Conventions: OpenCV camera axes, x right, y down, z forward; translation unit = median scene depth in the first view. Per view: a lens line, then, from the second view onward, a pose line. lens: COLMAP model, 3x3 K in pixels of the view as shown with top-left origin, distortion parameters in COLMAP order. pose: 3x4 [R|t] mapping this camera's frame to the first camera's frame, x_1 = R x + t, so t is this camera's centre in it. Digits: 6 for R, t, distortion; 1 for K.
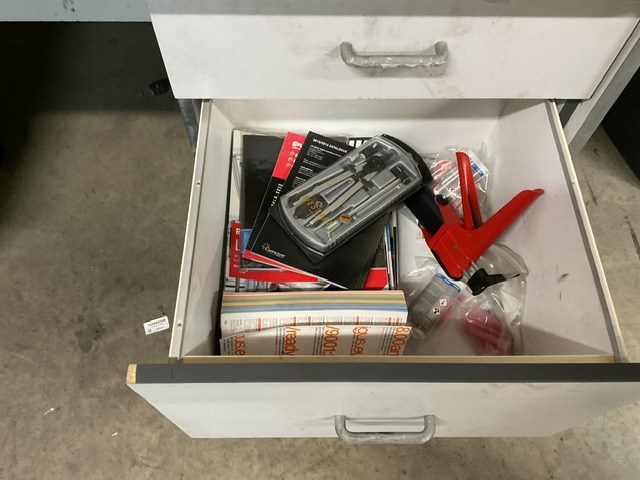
lens RADIAL K [[526.9, 0, 320.6], [0, 526.9, 239.5], [0, 0, 1]] dist [0.077235, -0.143878]
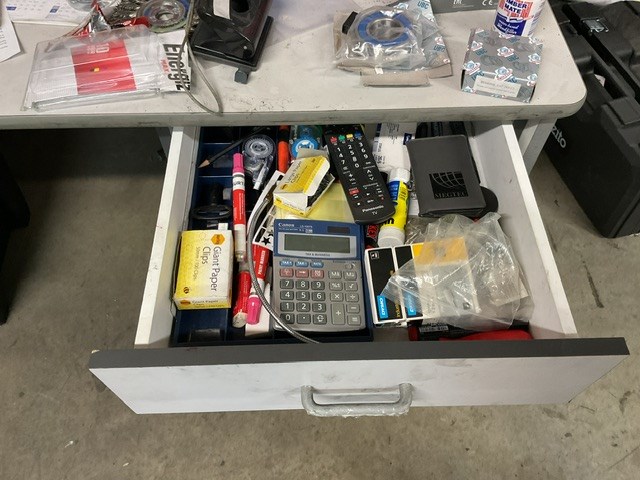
lens RADIAL K [[526.9, 0, 321.4], [0, 526.9, 241.5], [0, 0, 1]] dist [0.077235, -0.143878]
pose [[0.999658, -0.017584, -0.019346, 0.056811], [0.016457, 0.998241, -0.056960, -0.034922], [0.020314, 0.056622, 0.998189, -0.143566]]
